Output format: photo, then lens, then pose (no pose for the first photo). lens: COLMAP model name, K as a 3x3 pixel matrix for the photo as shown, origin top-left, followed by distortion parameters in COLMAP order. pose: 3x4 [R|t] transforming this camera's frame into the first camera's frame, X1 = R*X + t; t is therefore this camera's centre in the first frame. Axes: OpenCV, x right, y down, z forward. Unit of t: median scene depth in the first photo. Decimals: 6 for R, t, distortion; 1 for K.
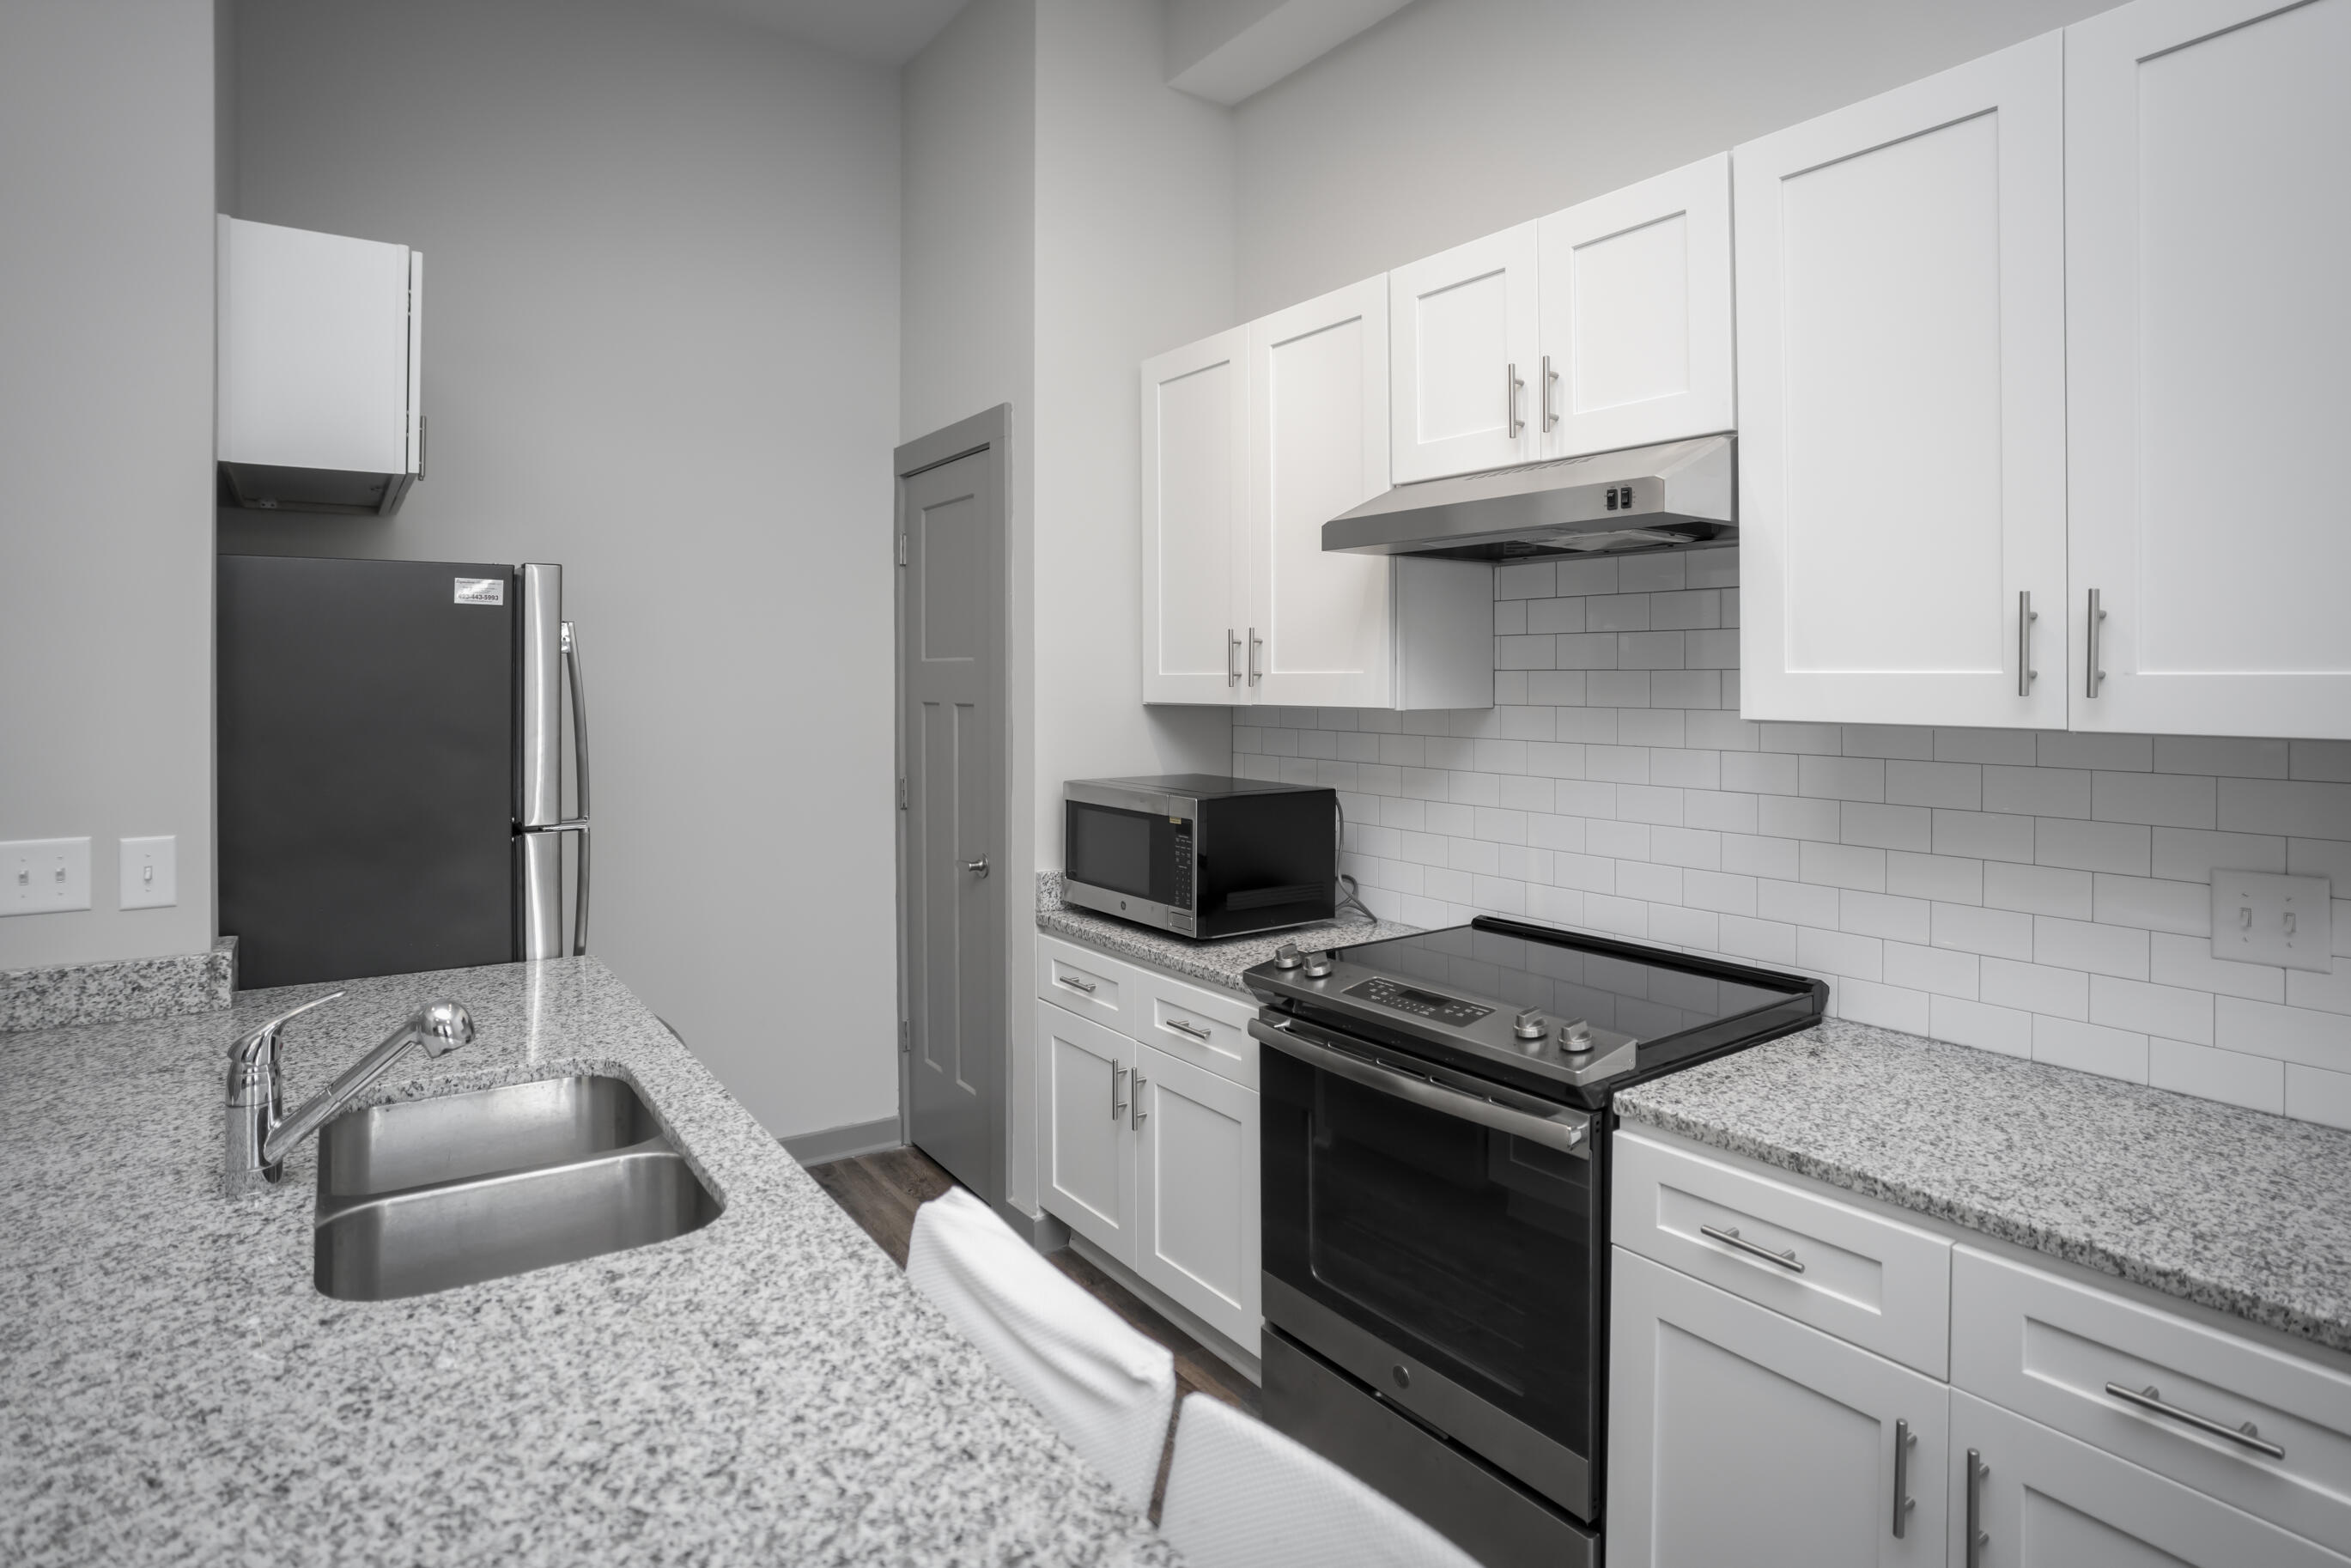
lens RADIAL K [[1230.1, 0, 1197.4], [0, 1230.1, 681.5], [0, 0, 1]] dist [-0.041558, 0.003598]
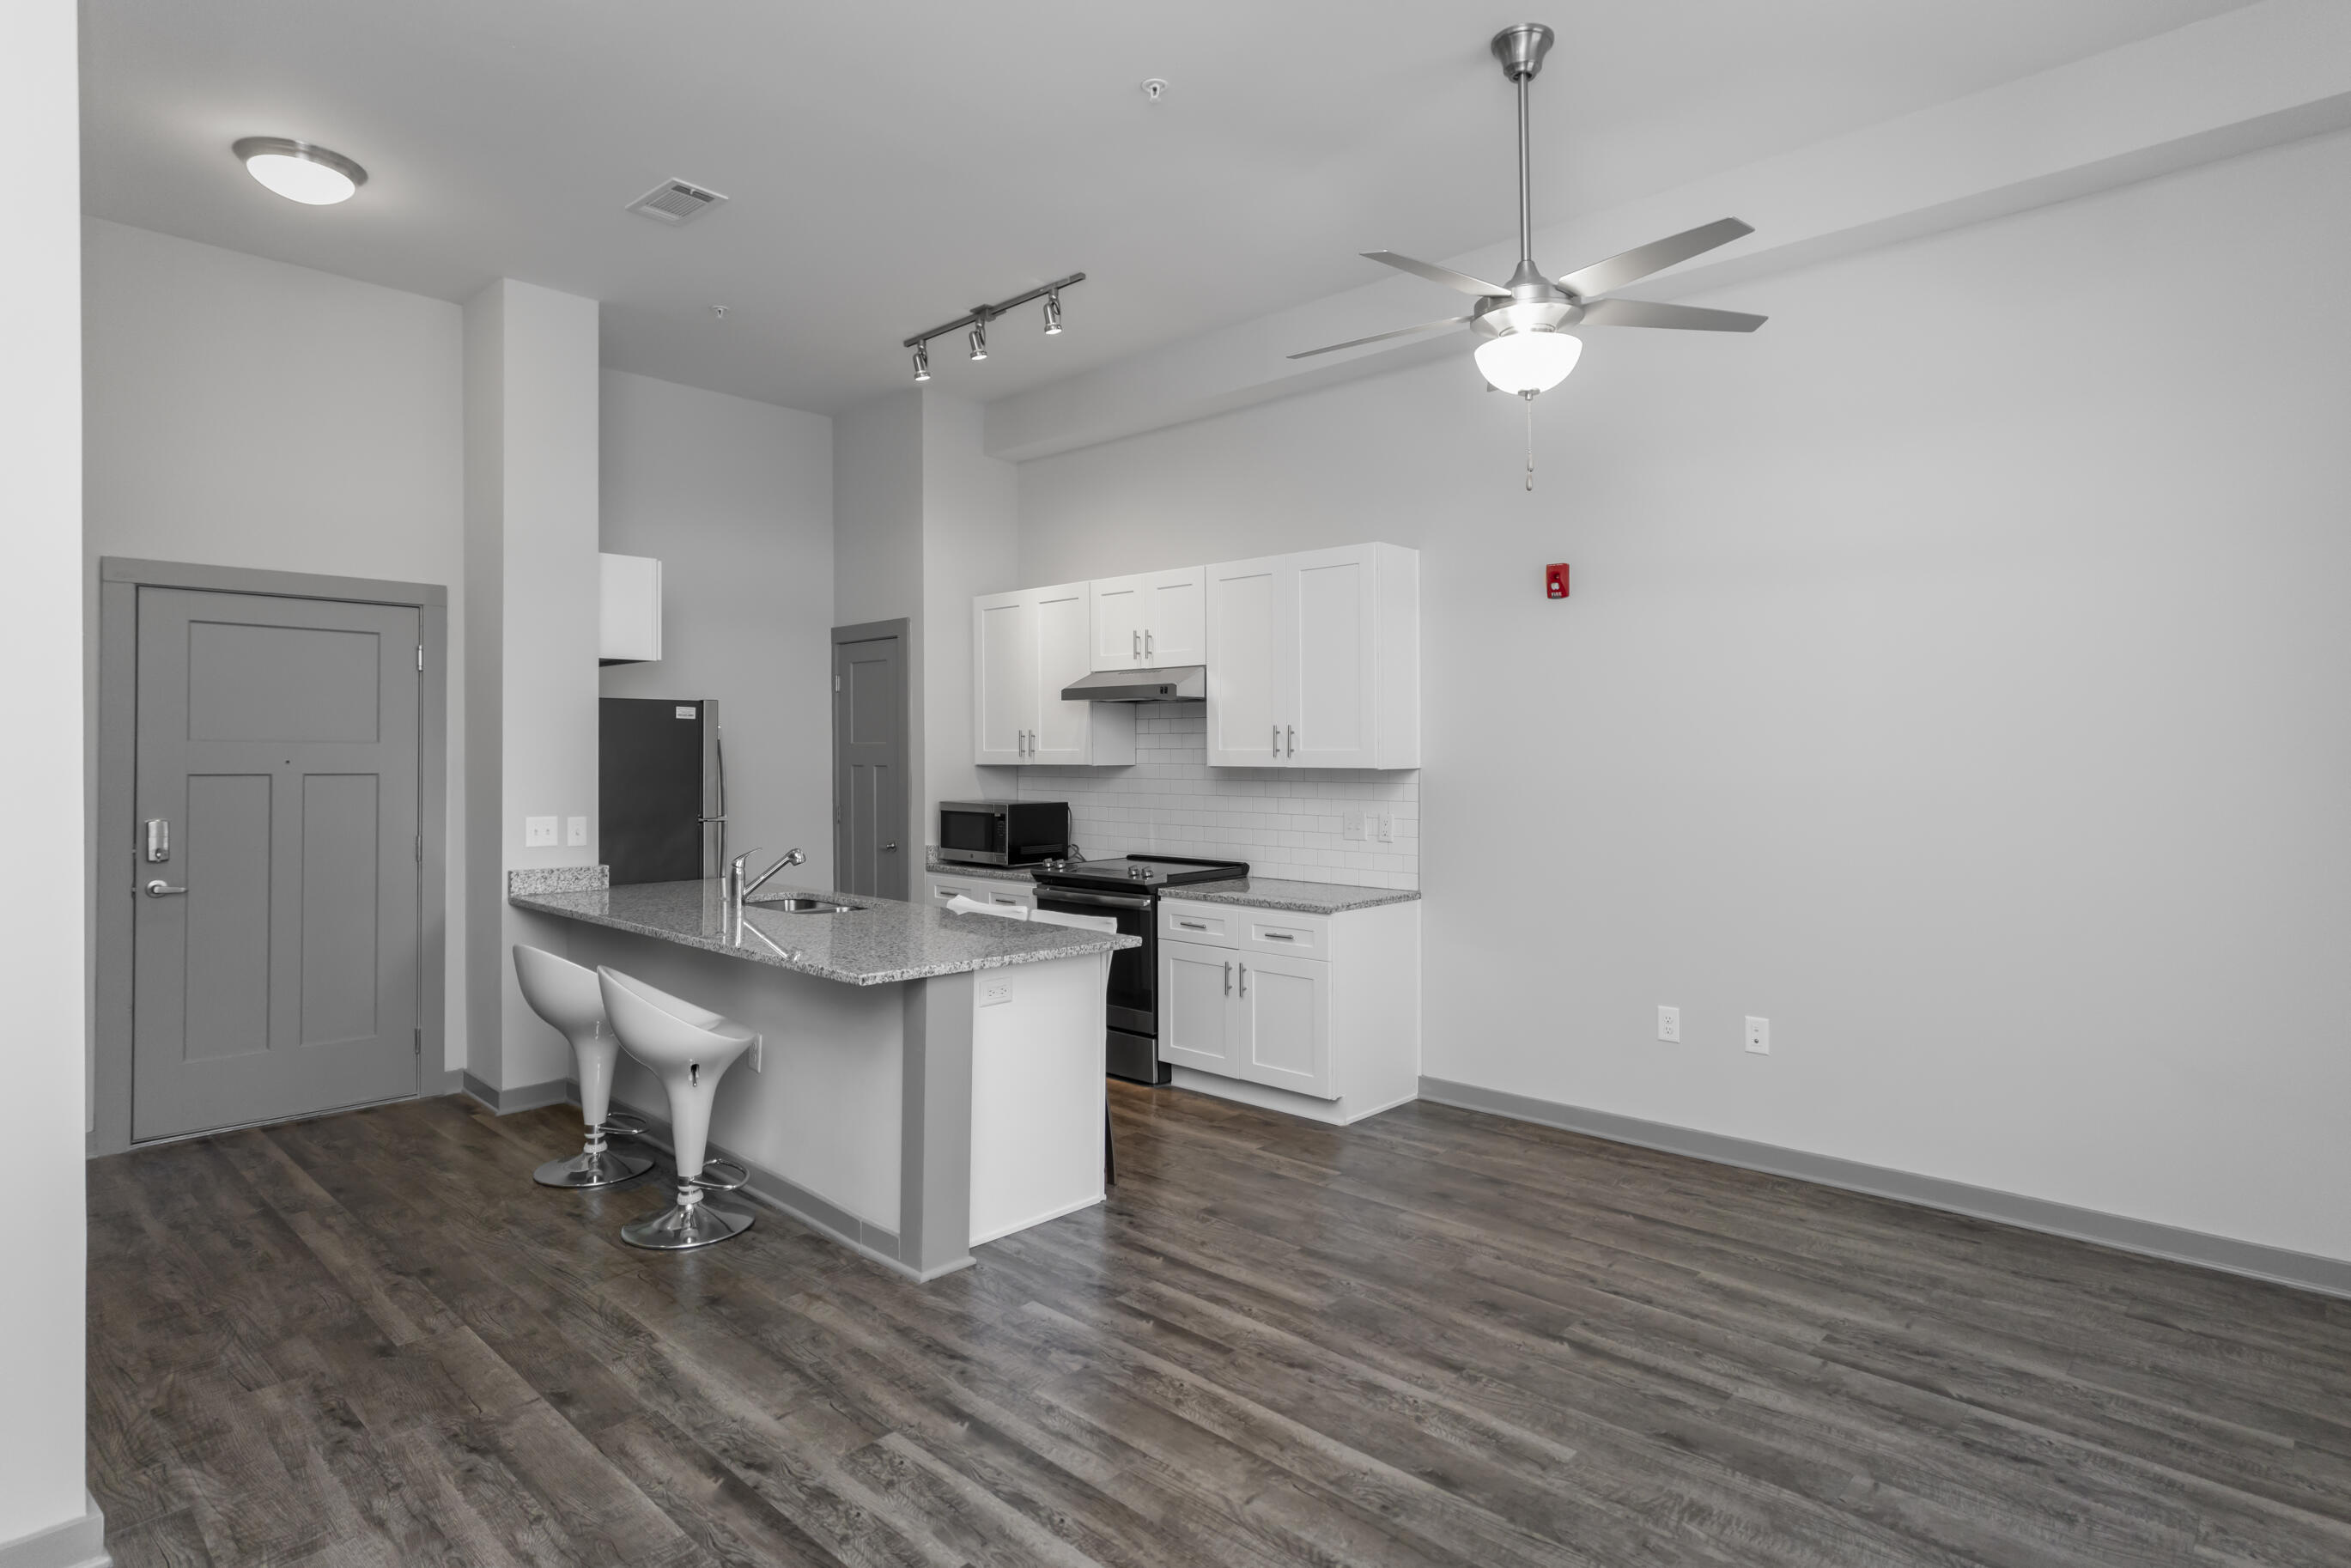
lens RADIAL K [[1286.6, 0, 1219.4], [0, 1286.6, 751.6], [0, 0, 1]] dist [-0.021903, 0.009861]
pose [[0.976150, 0.000112, 0.217096, -0.144444], [0.000861, 0.999990, -0.004384, 0.008149], [-0.217094, 0.004466, 0.976141, -1.528016]]
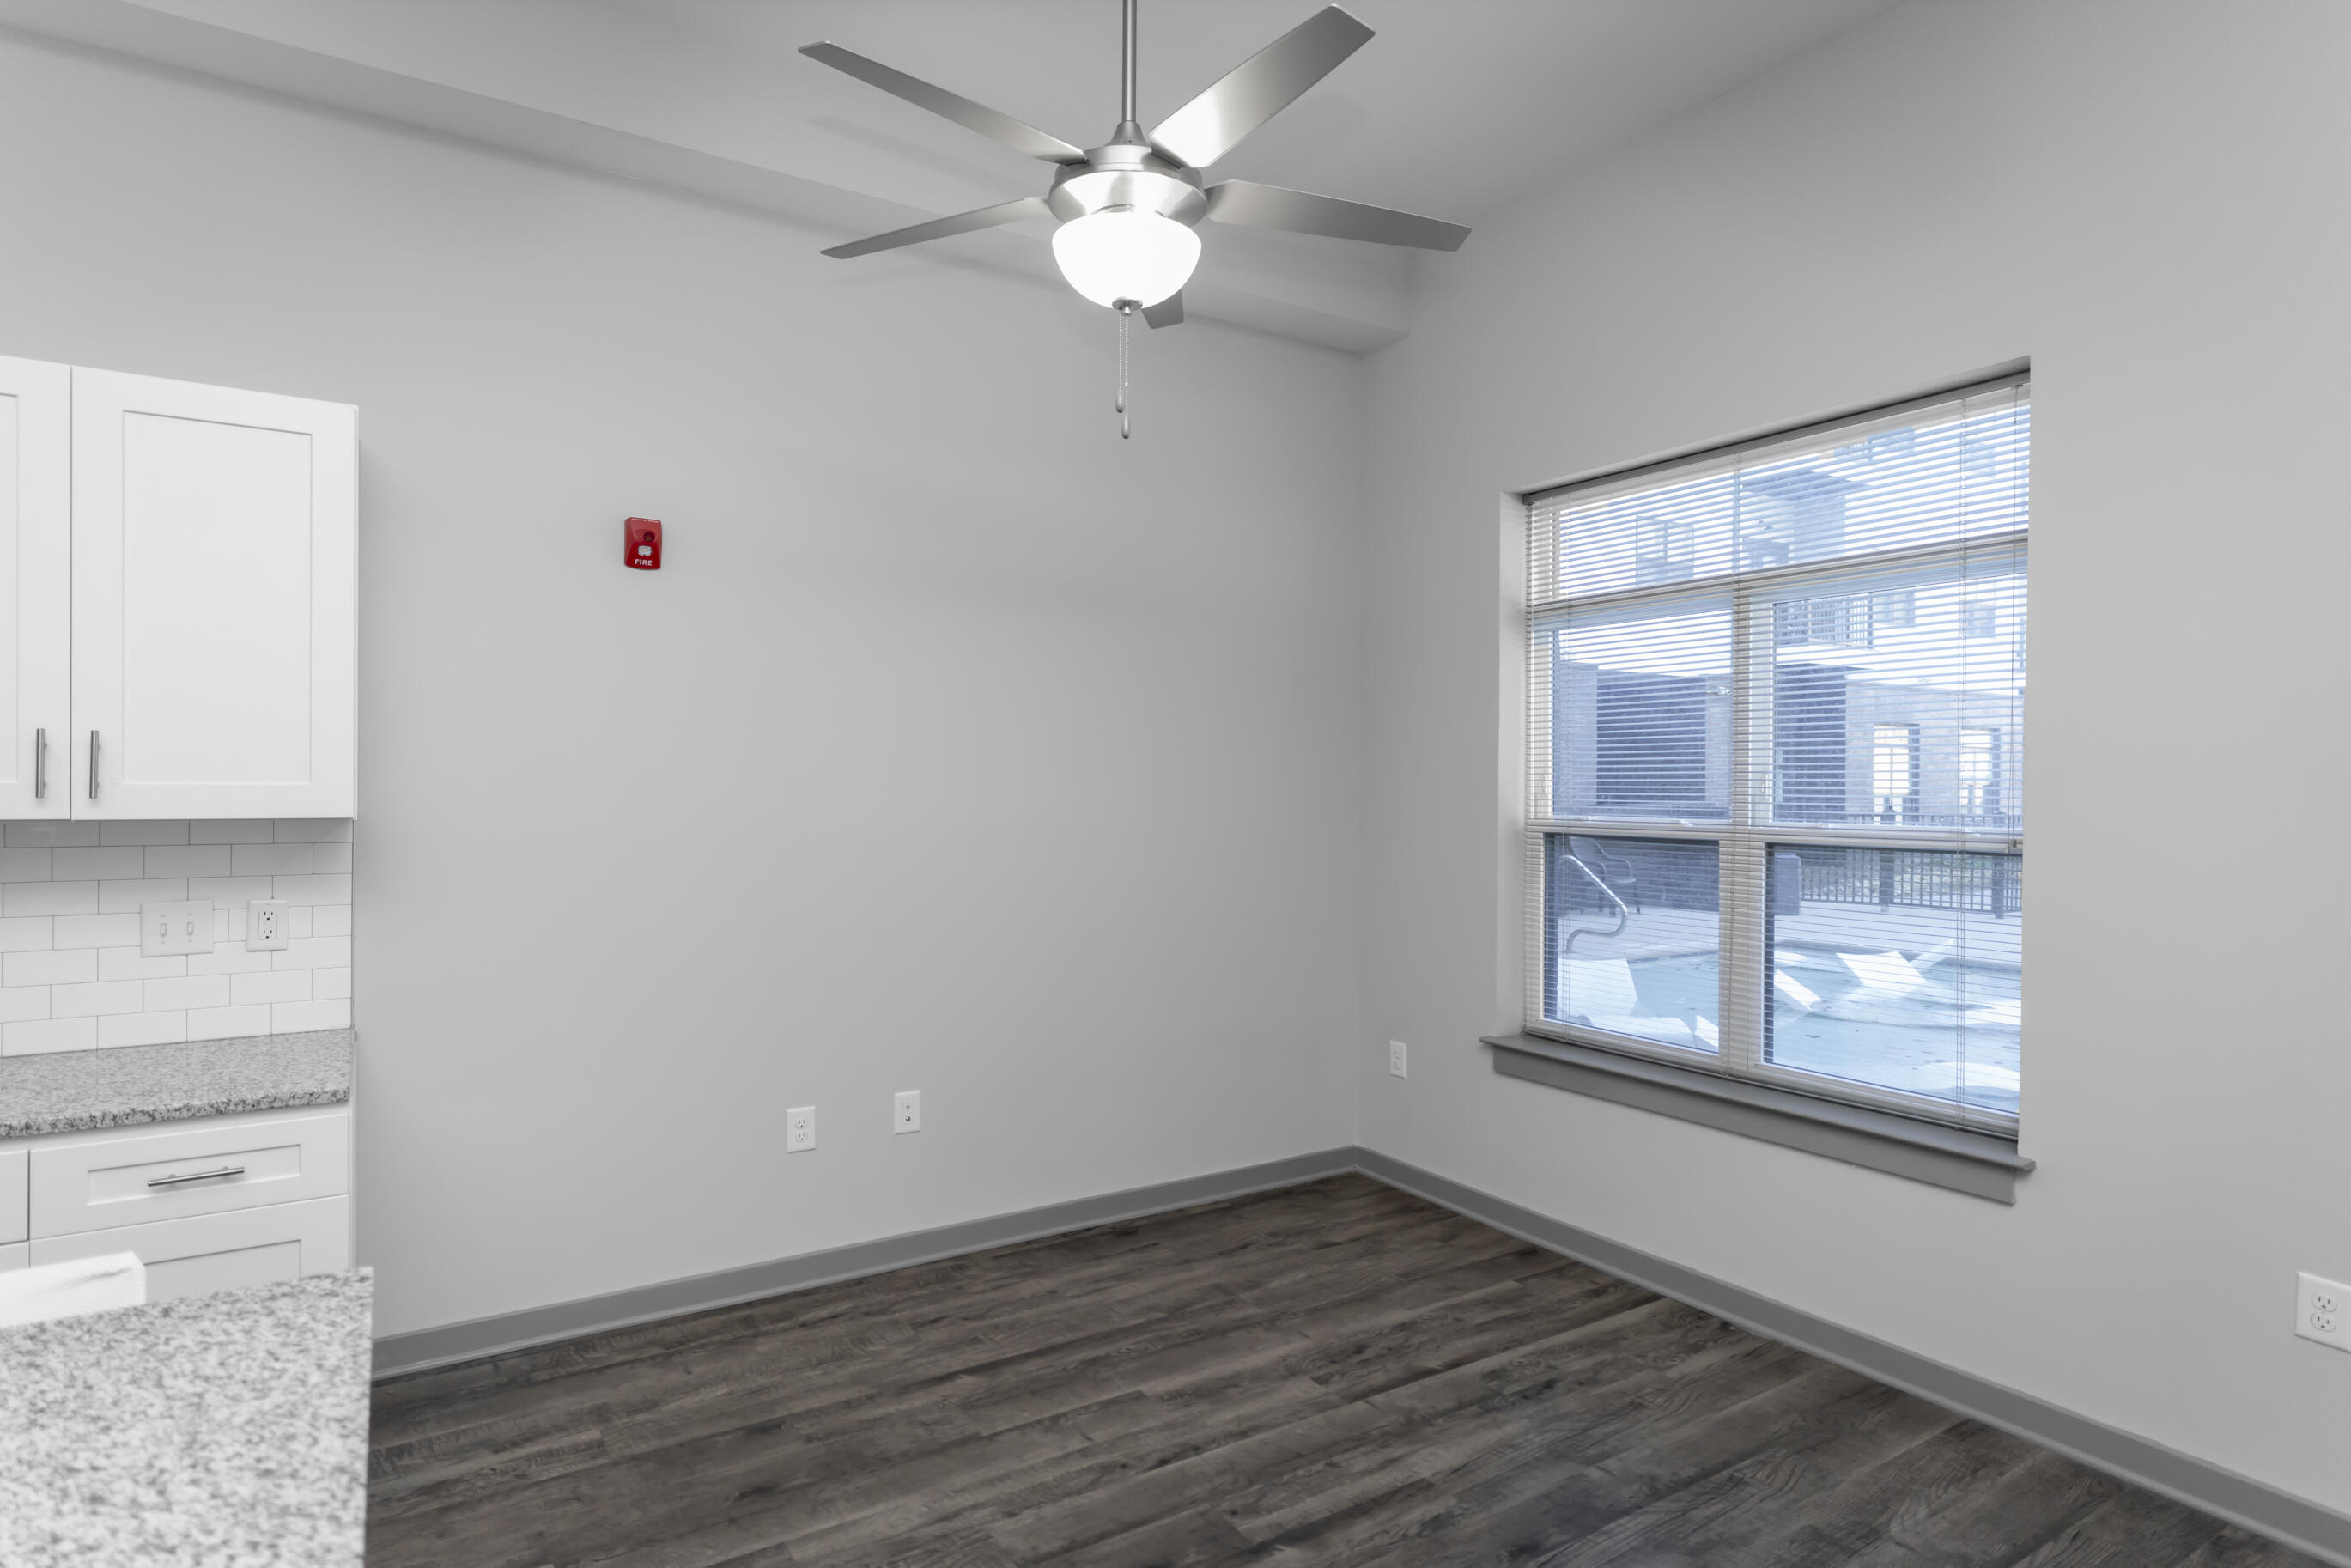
lens RADIAL K [[1205.4, 0, 1148.2], [0, 1205.4, 793.9], [0, 0, 1]] dist [-0.013905, 0.010534]
pose [[0.064395, -0.009651, 0.997878, -0.466732], [0.004879, 0.999944, 0.009356, 0.000237], [-0.997913, 0.004267, 0.064439, -0.289807]]
